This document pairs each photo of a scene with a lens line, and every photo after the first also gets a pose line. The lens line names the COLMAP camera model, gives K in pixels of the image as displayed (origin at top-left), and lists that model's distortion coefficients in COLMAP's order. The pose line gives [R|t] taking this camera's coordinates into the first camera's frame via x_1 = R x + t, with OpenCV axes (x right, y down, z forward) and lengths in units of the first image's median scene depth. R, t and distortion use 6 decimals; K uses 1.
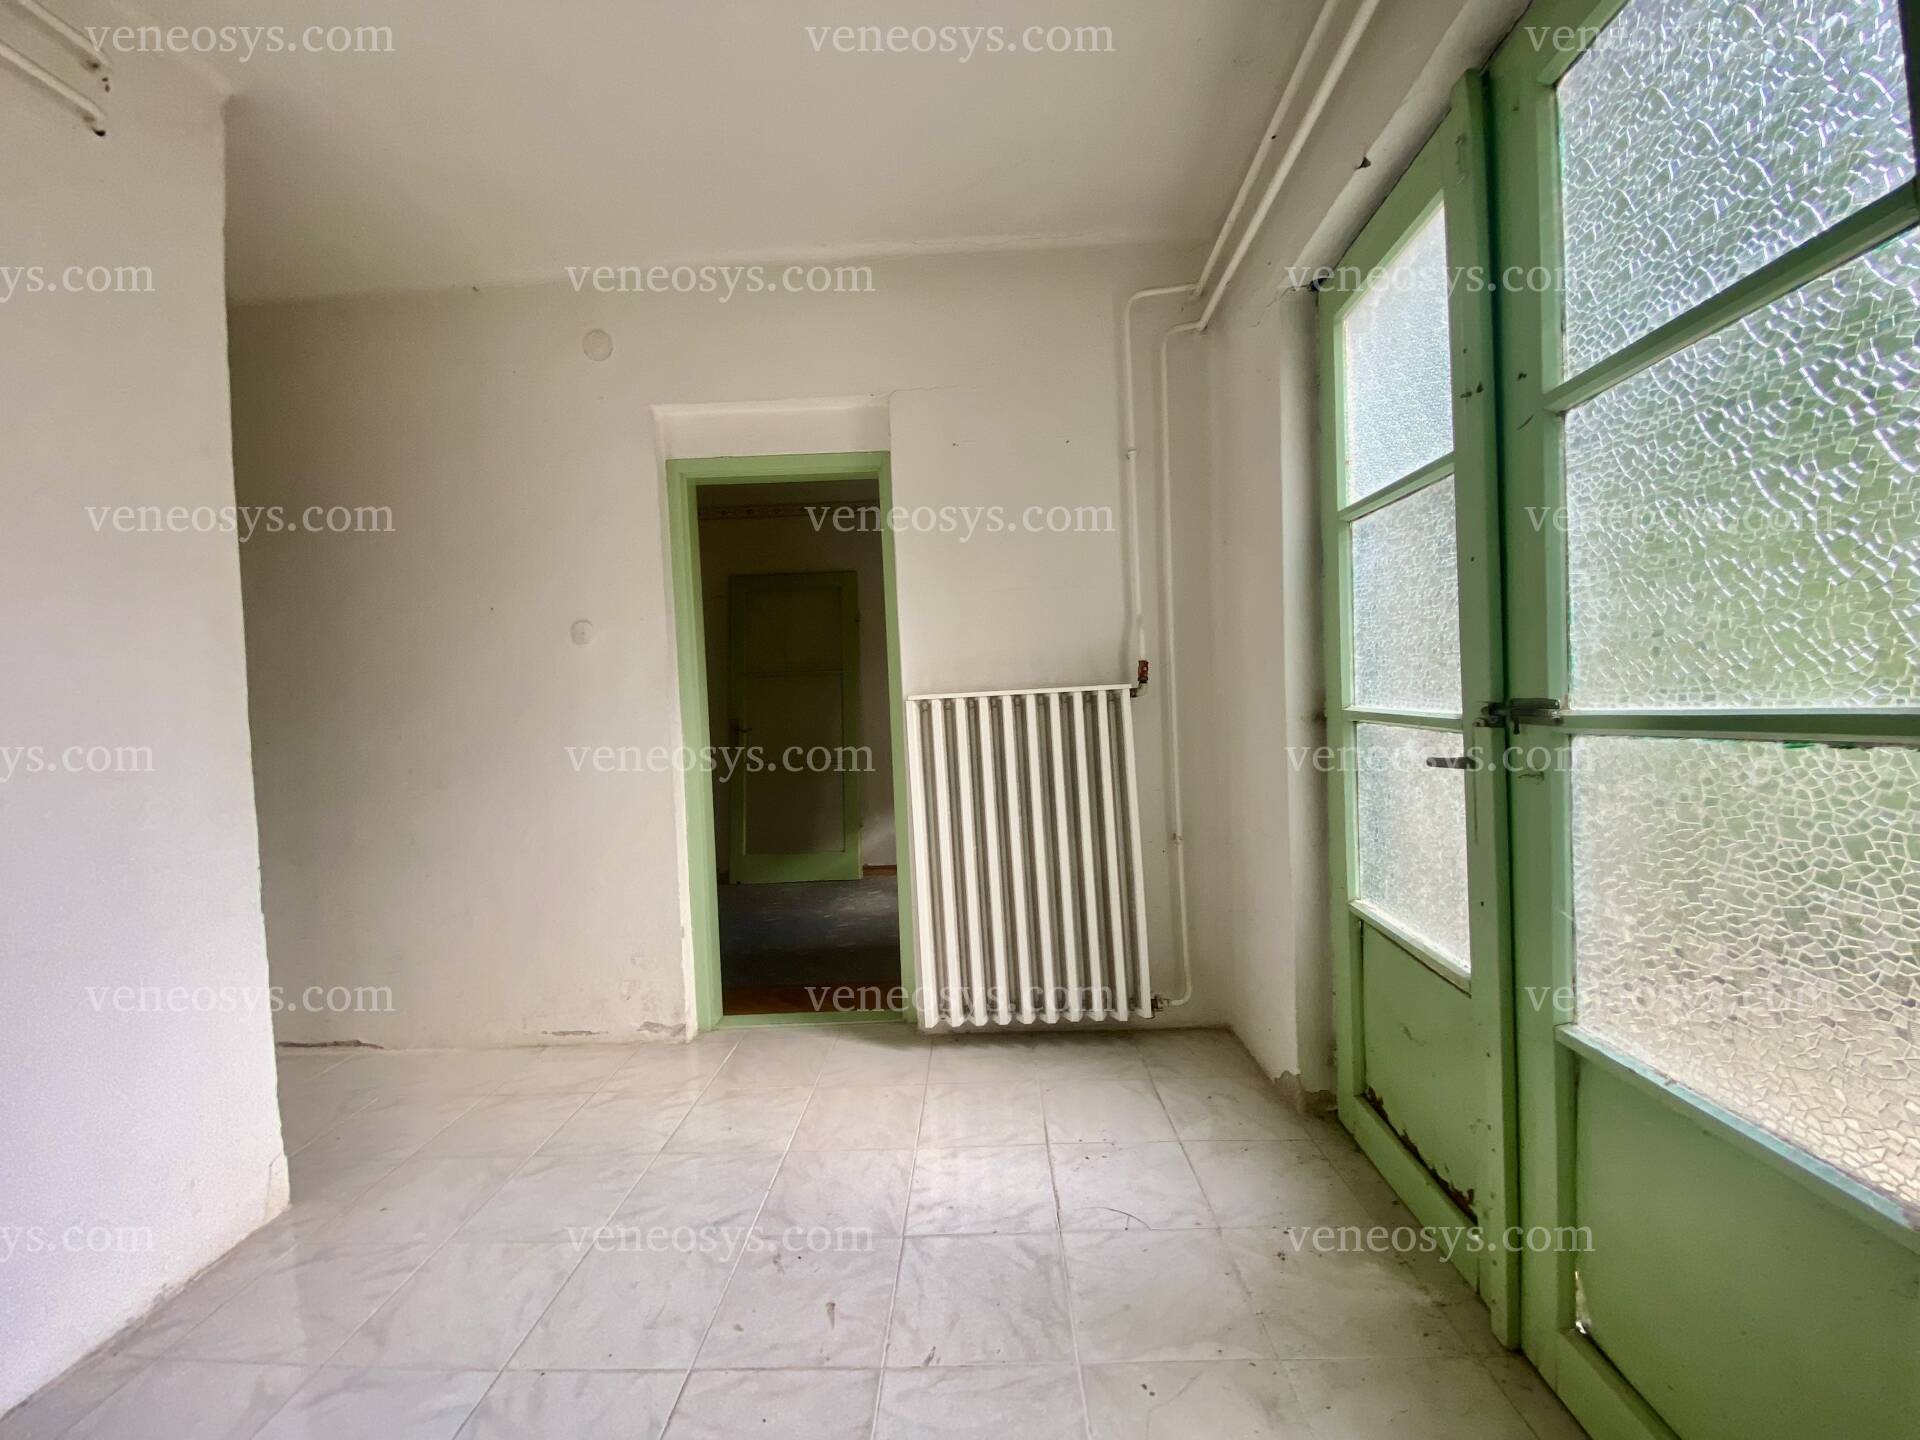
lens RADIAL K [[776.7, 0, 960.0], [0, 776.7, 720.0], [0, 0, 1]] dist [0.026402, -0.019936]
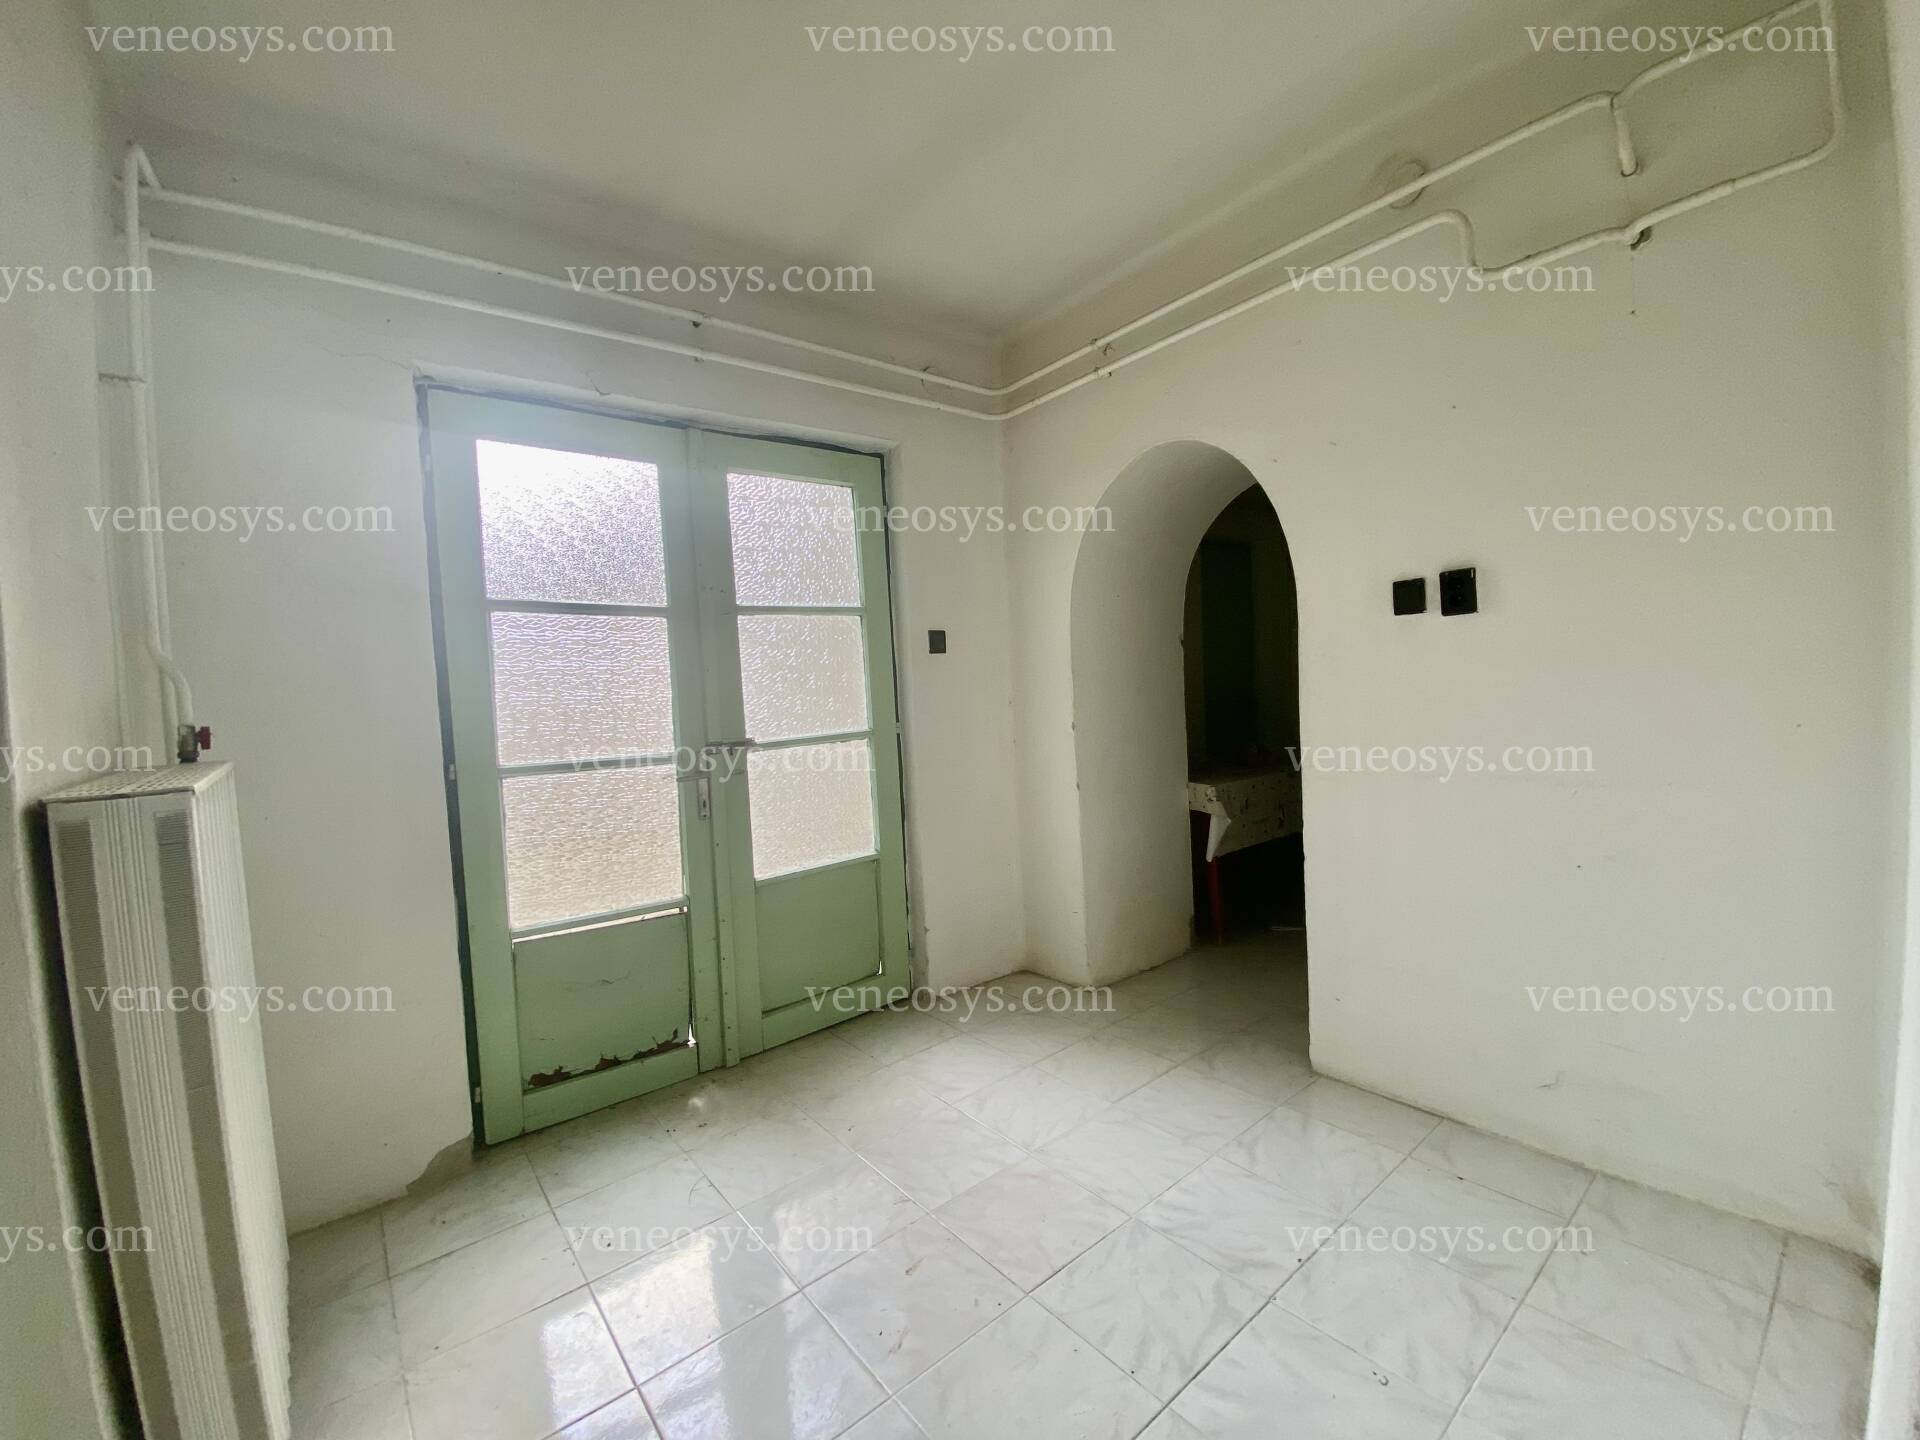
lens RADIAL K [[776.7, 0, 960.0], [0, 776.7, 720.0], [0, 0, 1]] dist [0.026402, -0.019936]
pose [[-0.647903, 0.038655, 0.760742, -1.049980], [0.095851, 0.994910, 0.031080, -0.069549], [-0.755668, 0.093055, -0.648310, 1.524198]]
